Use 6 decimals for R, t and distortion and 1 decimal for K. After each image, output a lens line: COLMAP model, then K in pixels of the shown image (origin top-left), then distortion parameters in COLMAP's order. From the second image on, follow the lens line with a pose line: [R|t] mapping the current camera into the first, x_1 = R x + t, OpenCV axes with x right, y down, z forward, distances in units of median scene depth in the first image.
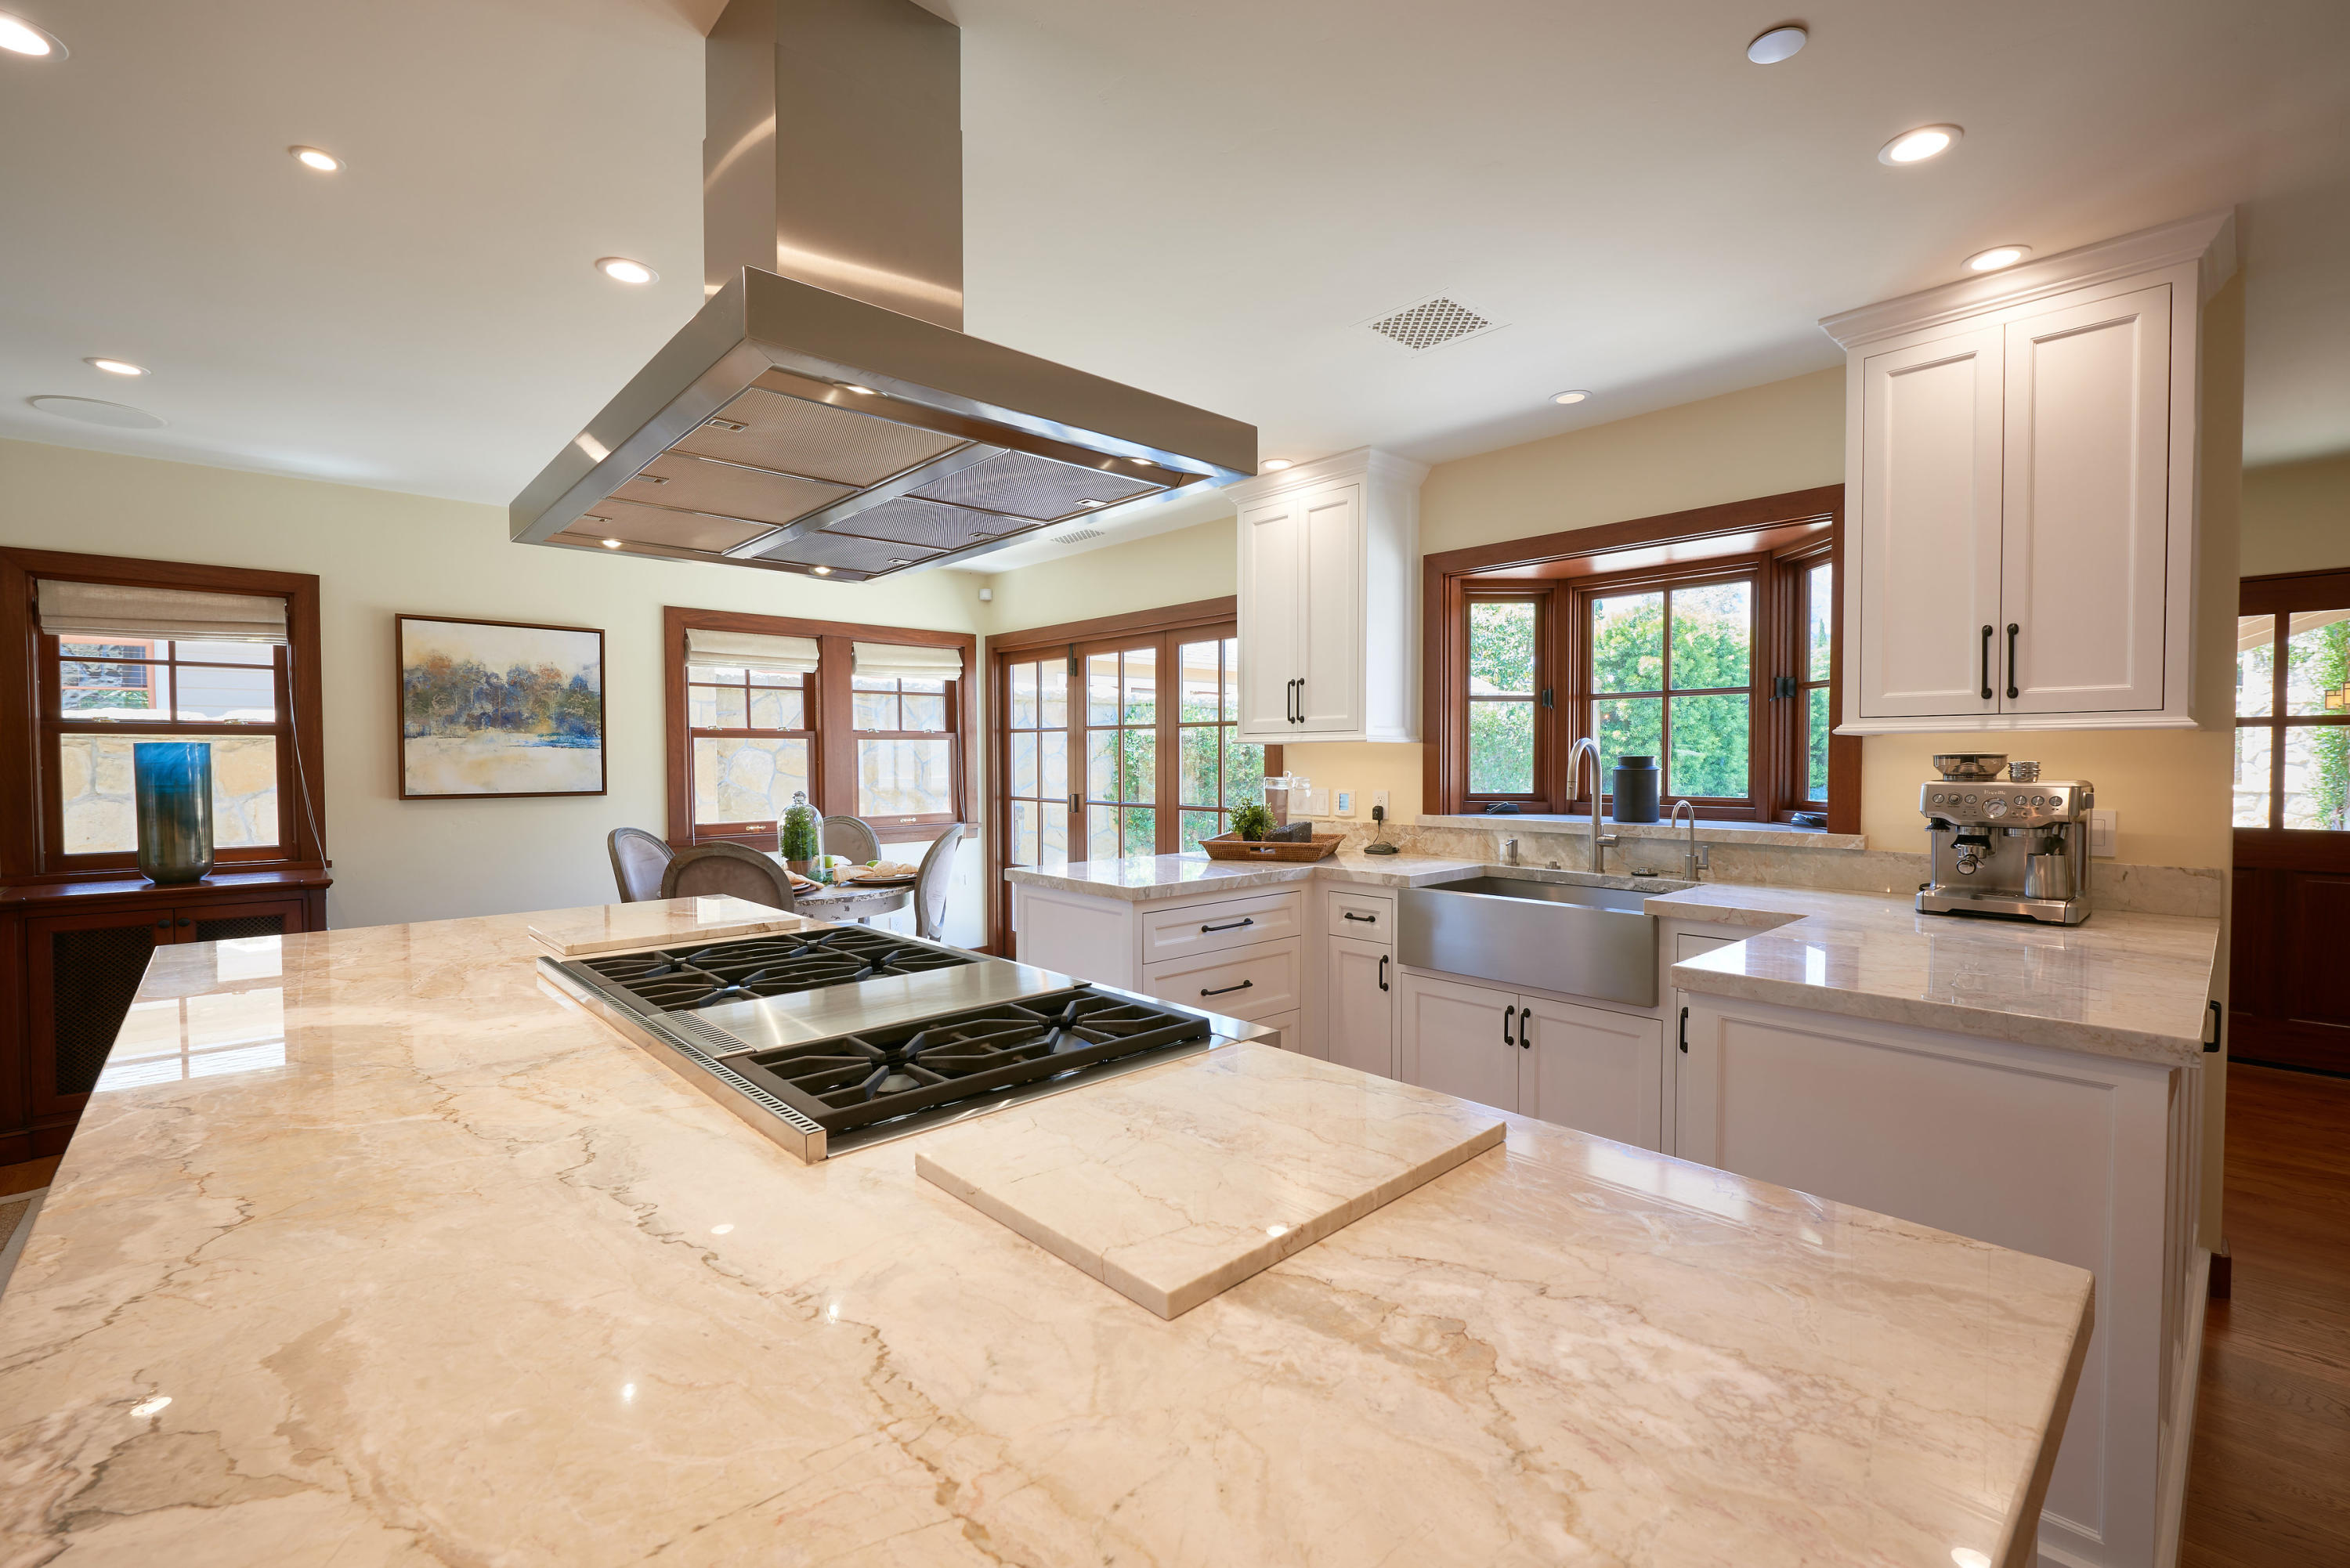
lens RADIAL K [[1009.0, 0, 1170.4], [0, 1009.0, 786.5], [0, 0, 1]] dist [-0.001146, -0.000636]
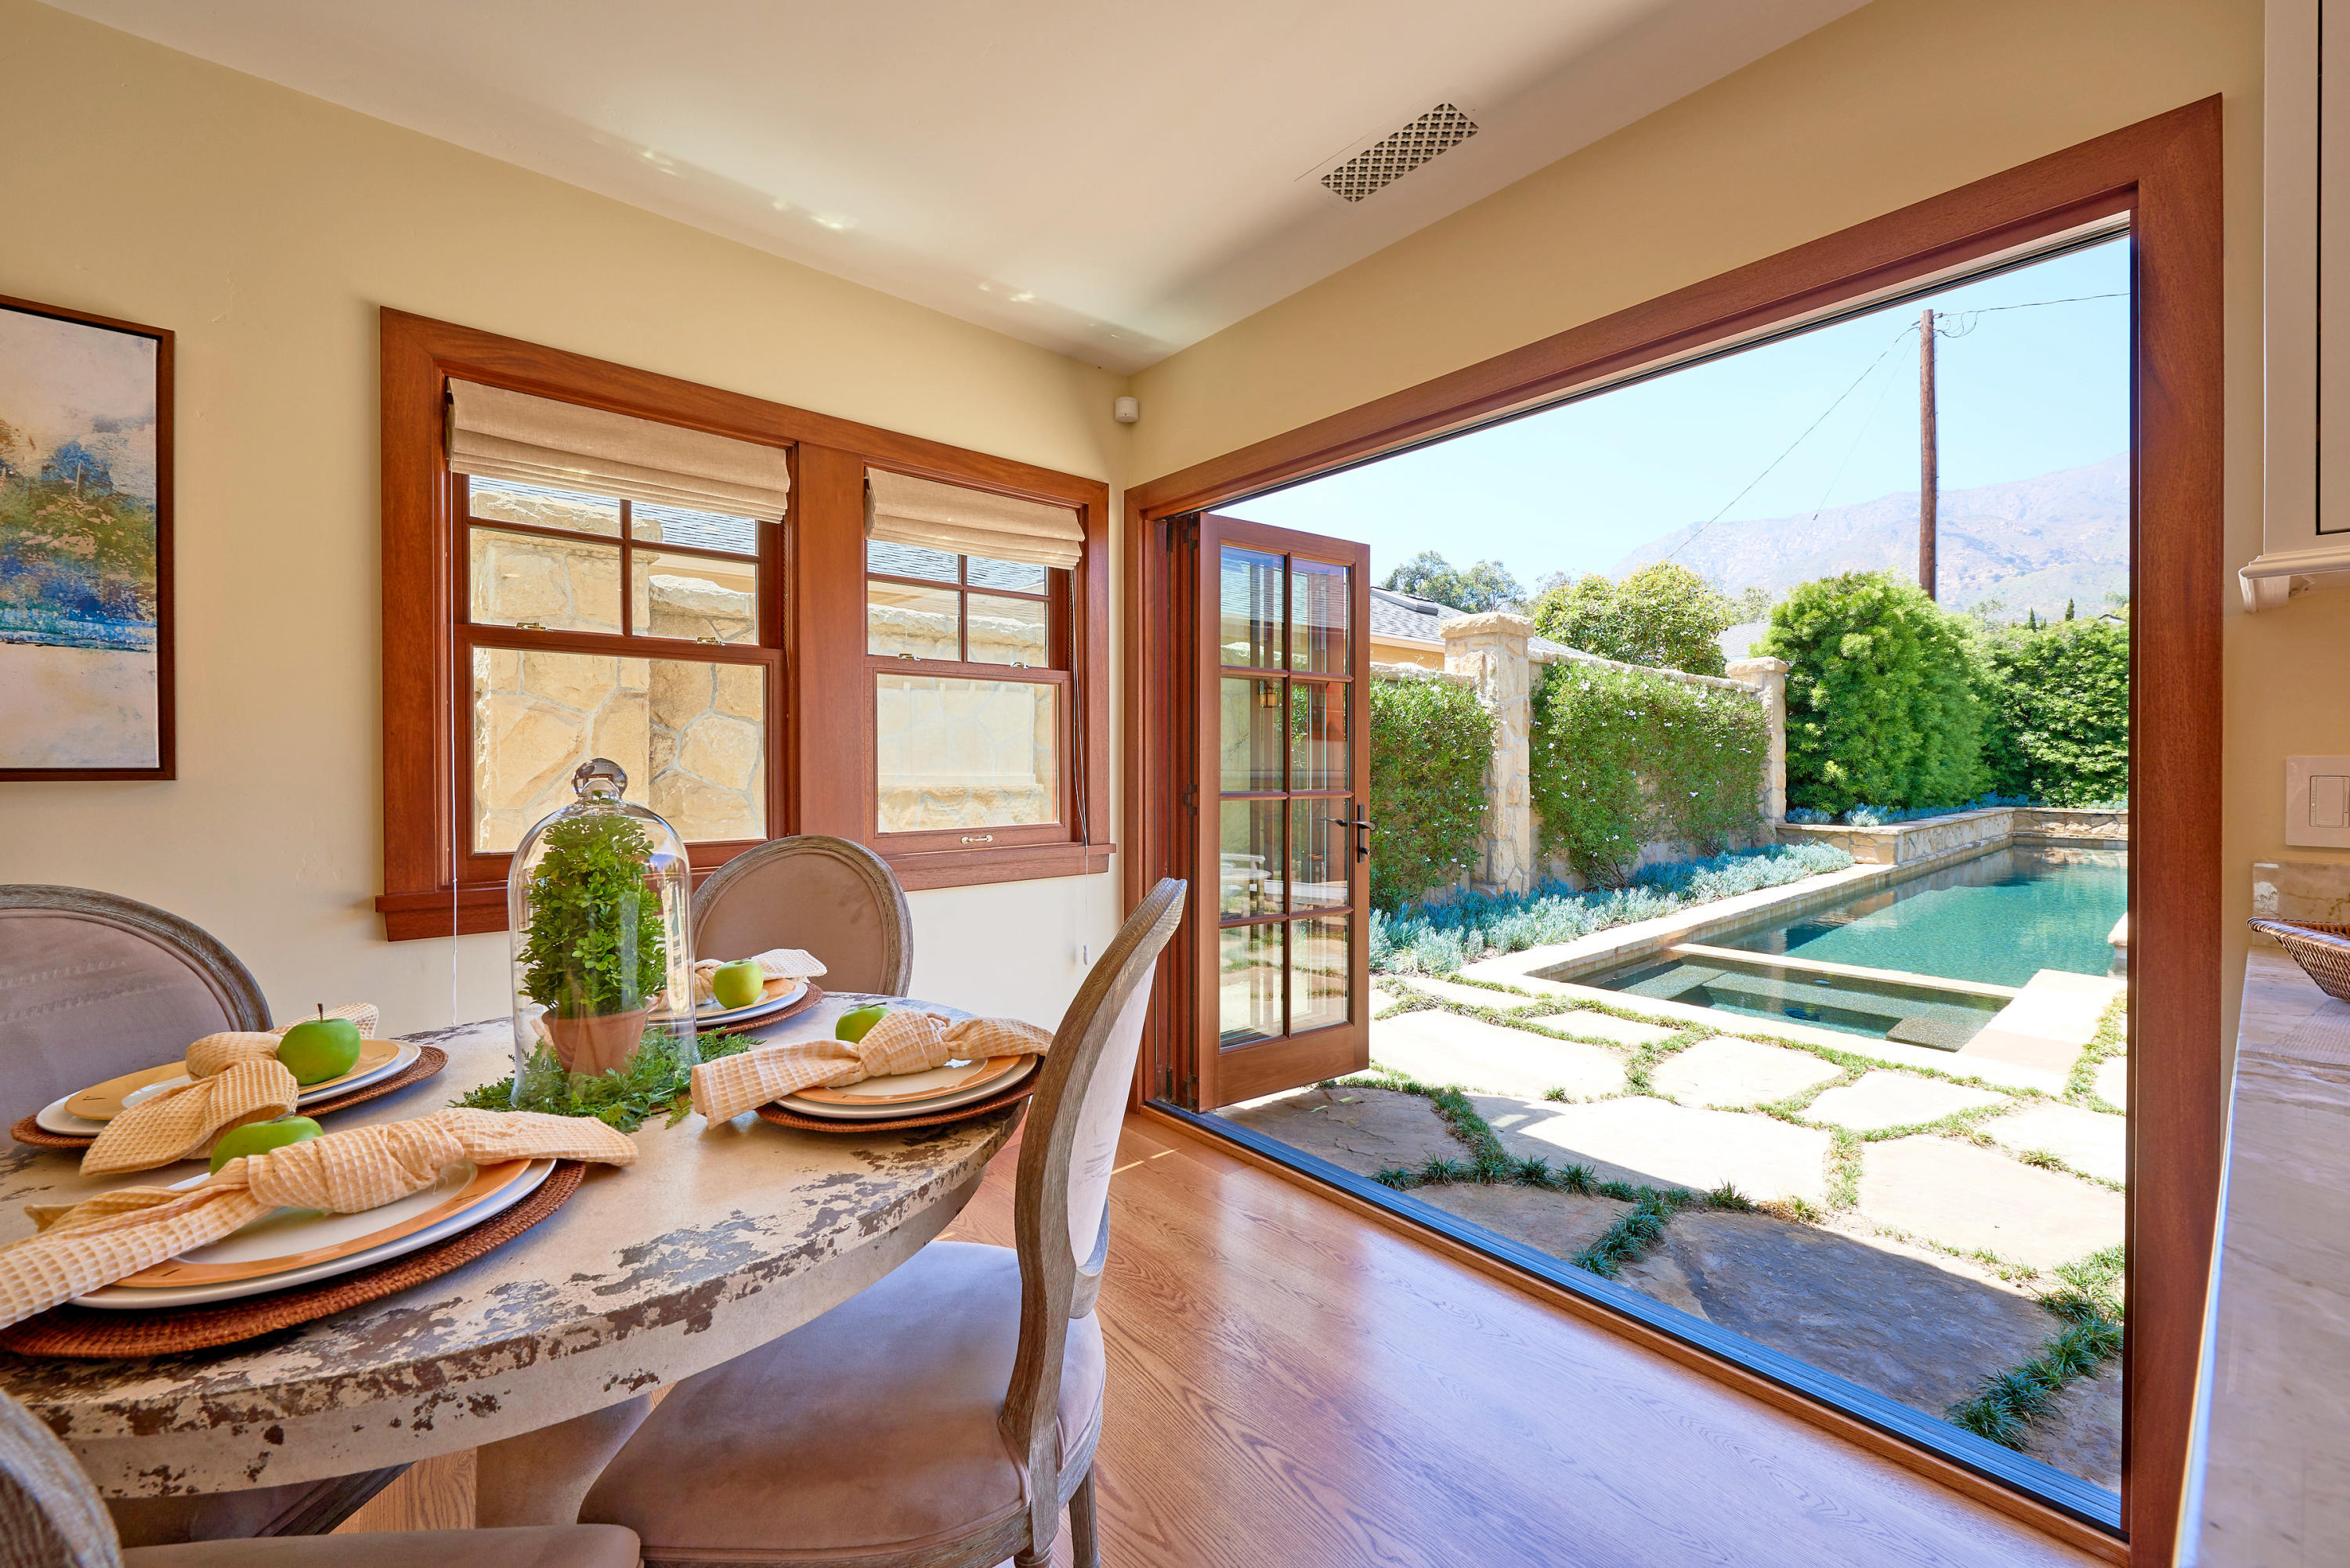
lens RADIAL K [[941.9, 0, 1178.7], [0, 941.9, 770.4], [0, 0, 1]] dist [-0.001677, 0.000695]
pose [[0.999380, 0.002699, -0.035107, -0.200112], [-0.003508, 0.999729, -0.023004, 0.013439], [0.035036, 0.023113, 0.999119, 0.746702]]
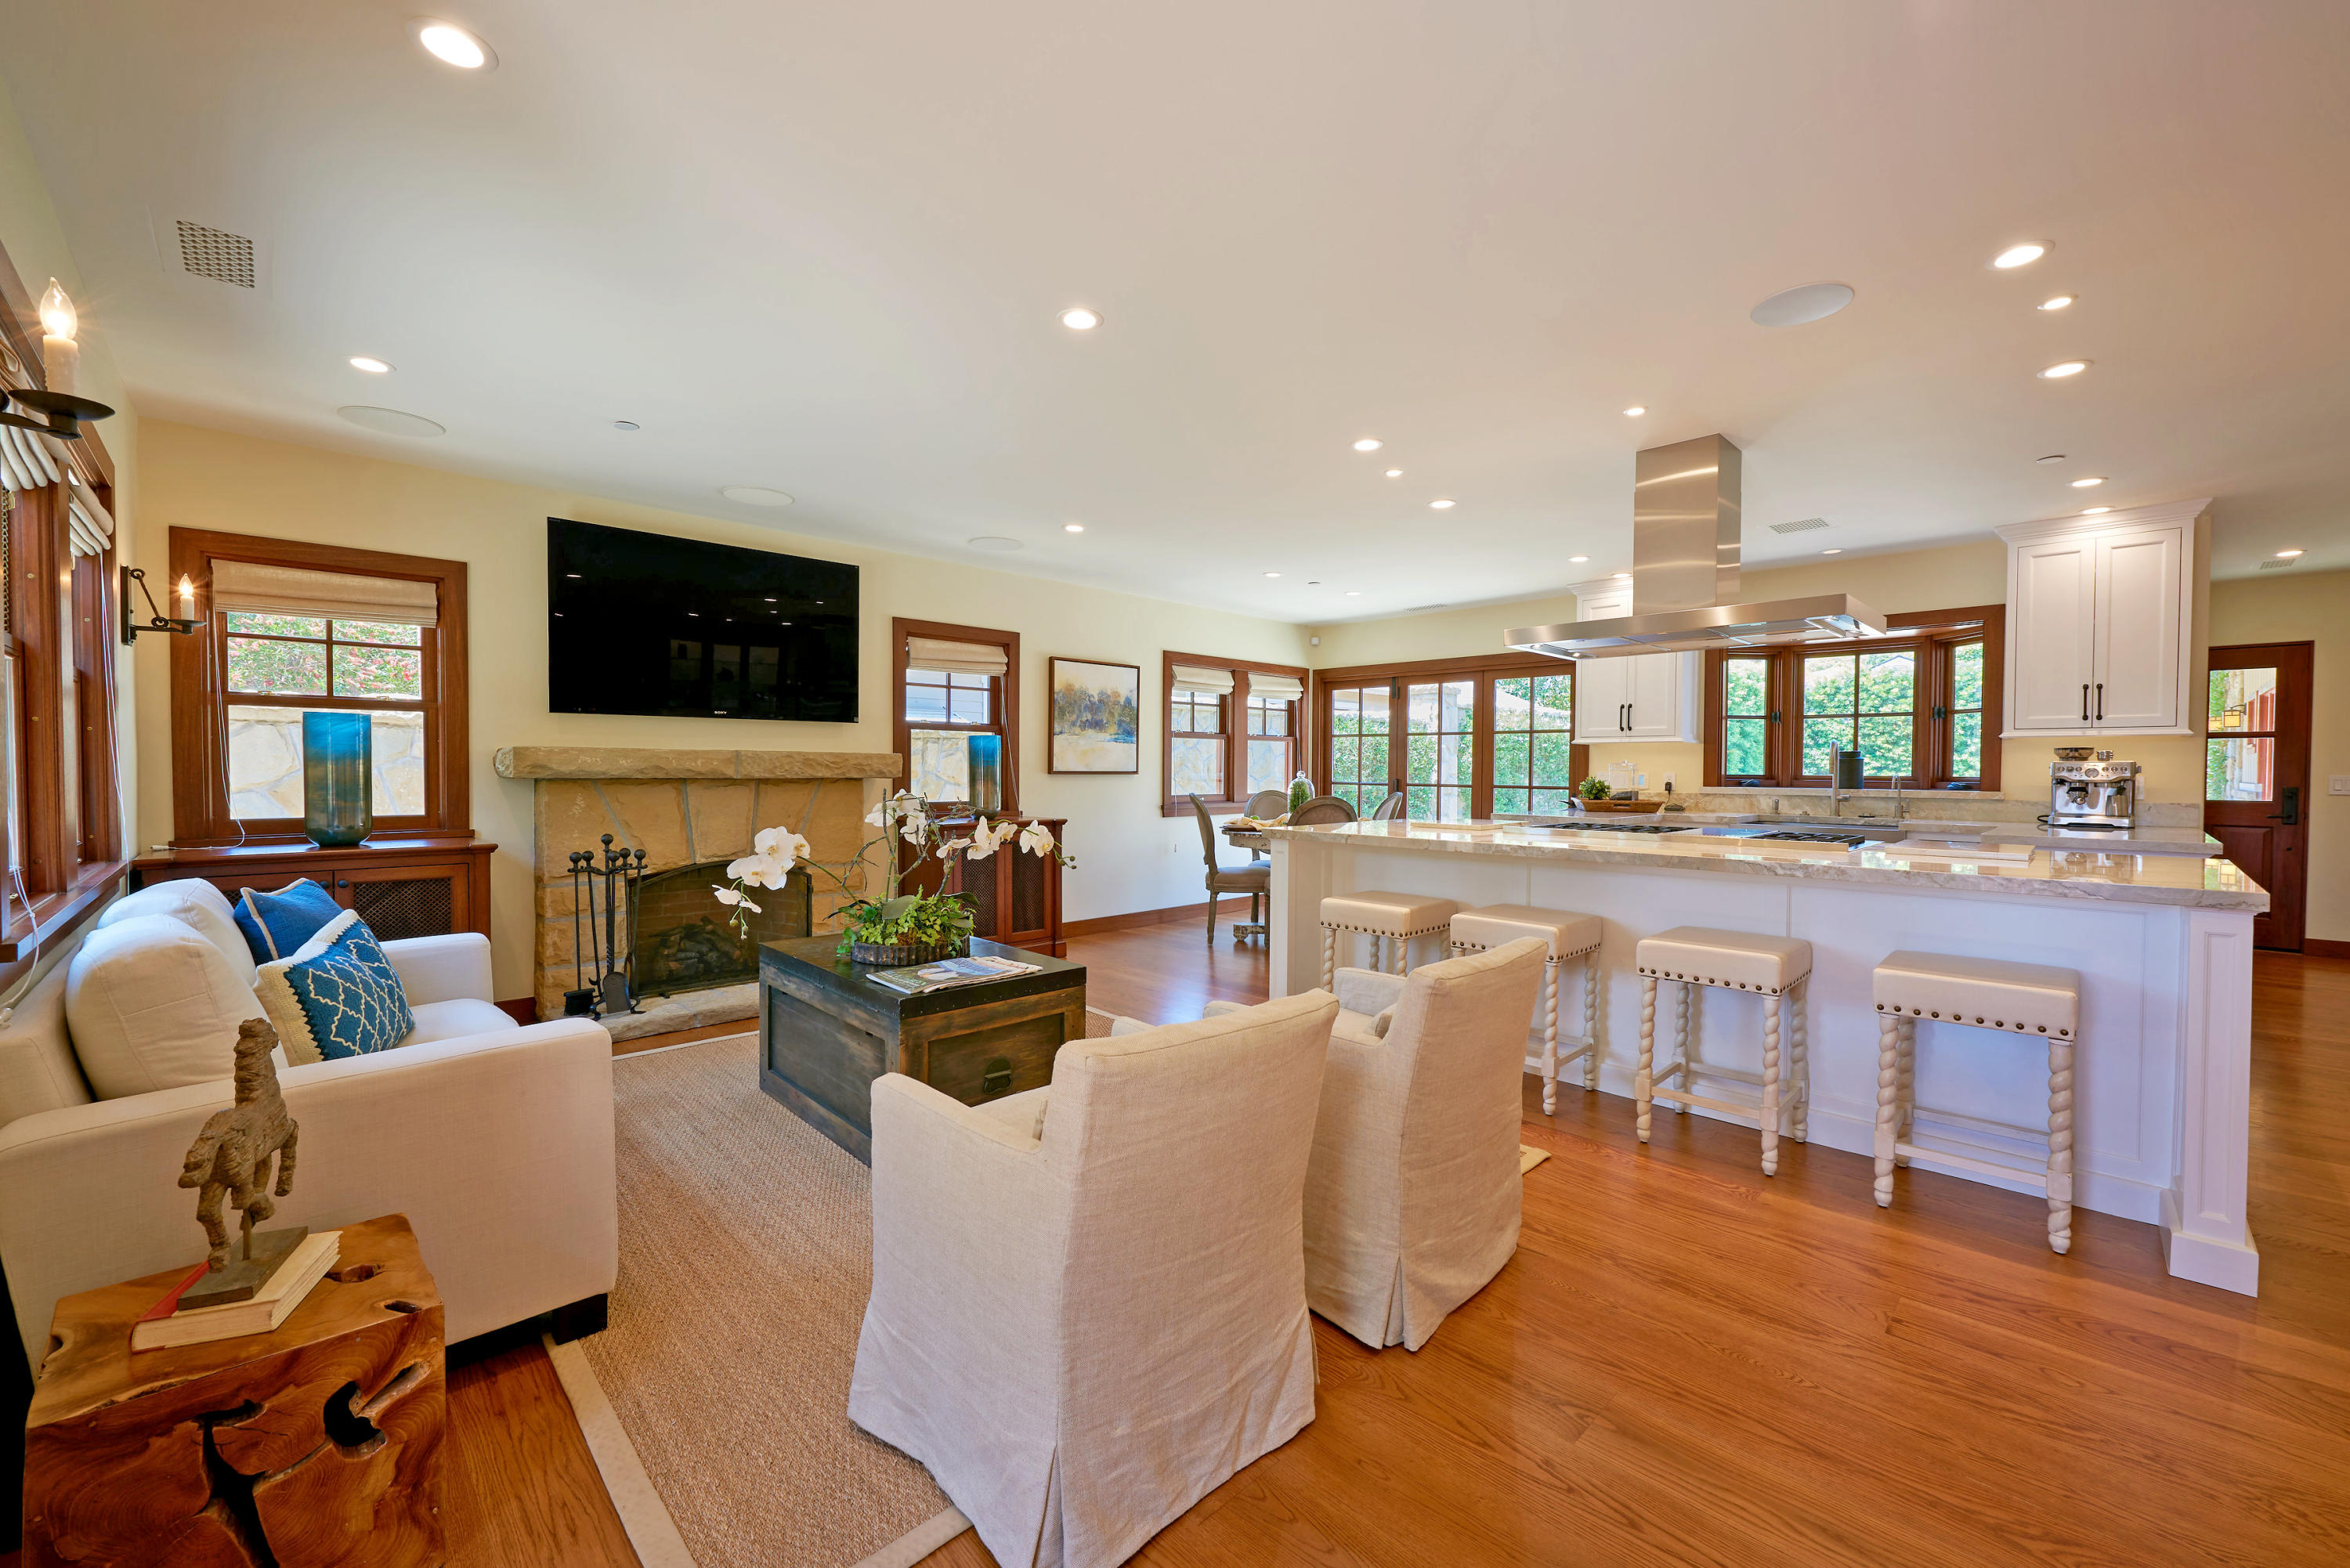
lens RADIAL K [[941.9, 0, 1166.7], [0, 941.9, 785.7], [0, 0, 1]] dist [-0.001677, 0.000695]
pose [[0.999620, 0.008034, 0.026378, -0.618222], [-0.007780, 0.999923, -0.009699, 0.044276], [-0.026454, 0.009490, 0.999605, -0.479781]]
